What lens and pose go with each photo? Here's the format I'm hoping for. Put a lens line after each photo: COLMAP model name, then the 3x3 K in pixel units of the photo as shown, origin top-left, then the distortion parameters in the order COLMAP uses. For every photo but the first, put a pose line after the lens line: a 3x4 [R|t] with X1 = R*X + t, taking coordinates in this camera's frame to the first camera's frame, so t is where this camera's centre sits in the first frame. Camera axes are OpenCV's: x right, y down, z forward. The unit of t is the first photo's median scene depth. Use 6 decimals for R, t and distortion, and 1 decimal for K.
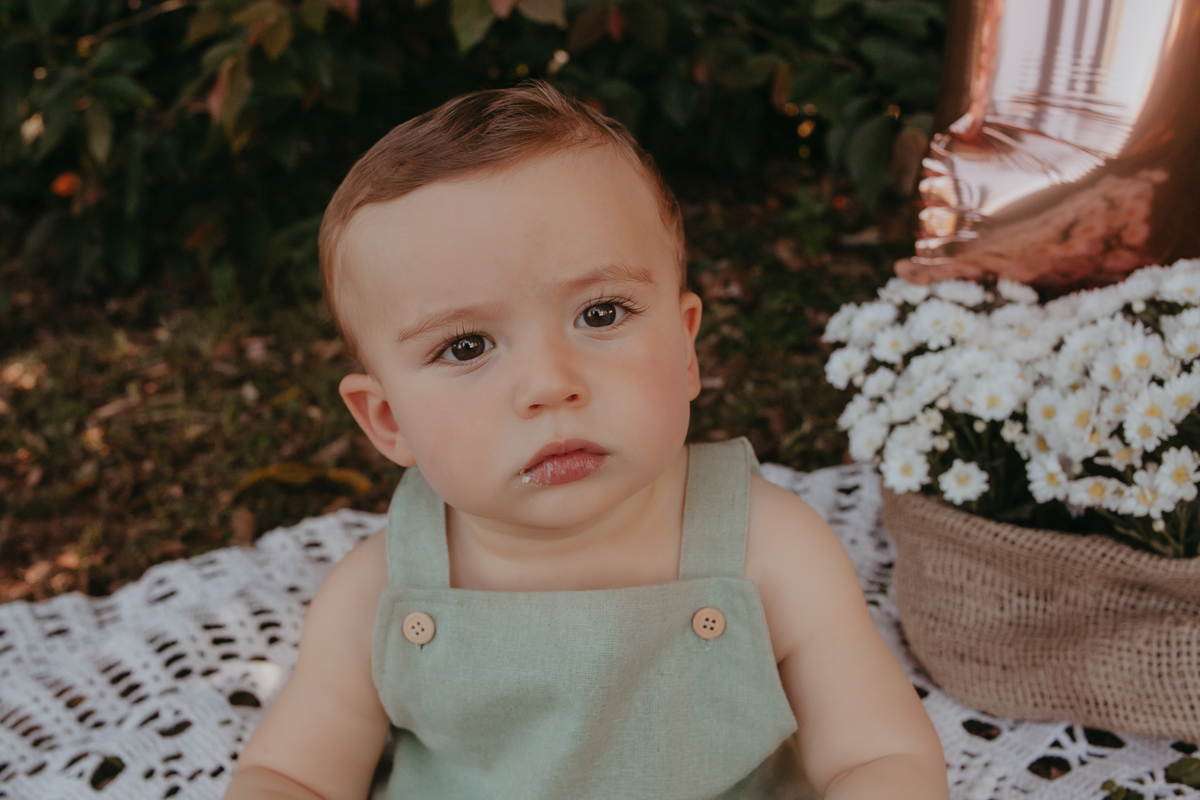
lens RADIAL K [[1326.2, 0, 558.7], [0, 1326.2, 374.1], [0, 0, 1]] dist [-0.135873, 0.062460]
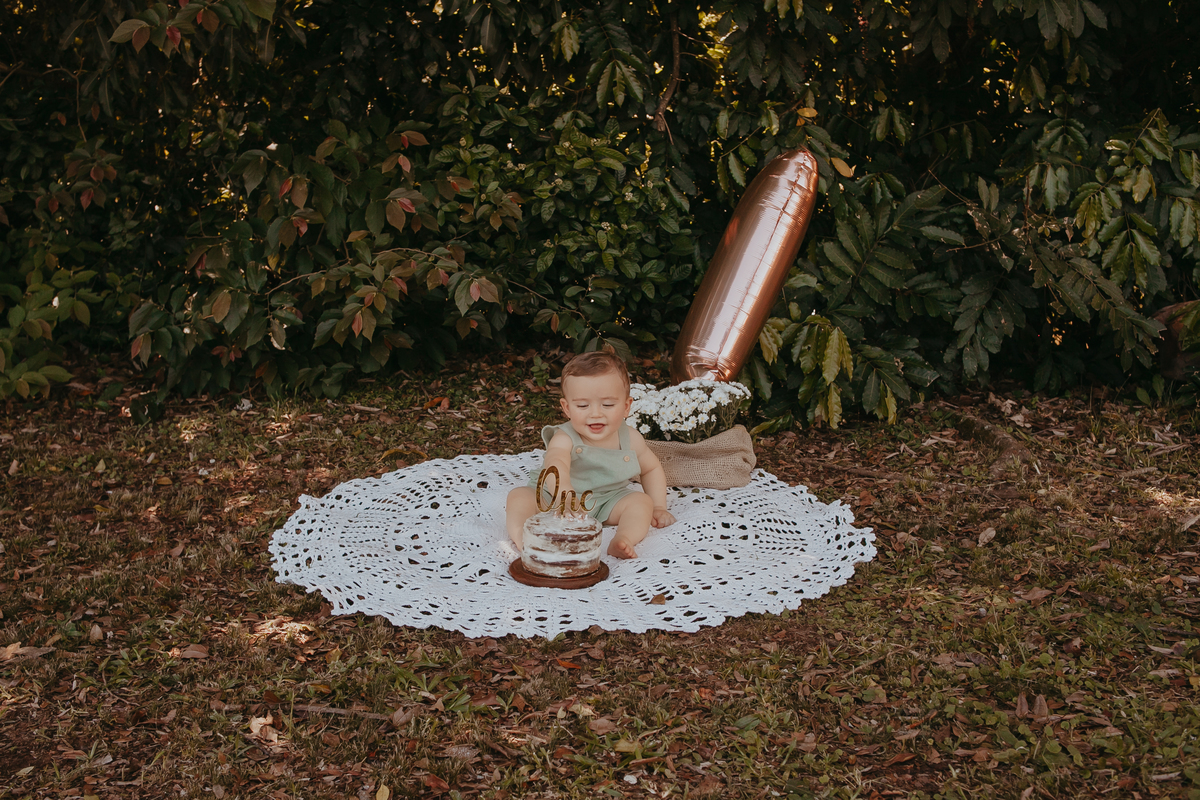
lens RADIAL K [[1239.6, 0, 596.0], [0, 1239.6, 399.6], [0, 0, 1]] dist [-0.119821, 0.020234]
pose [[0.928906, 0.031860, 0.368943, -1.253504], [0.005984, 0.994871, -0.100979, 0.370163], [-0.370267, 0.096007, 0.923951, -2.528522]]
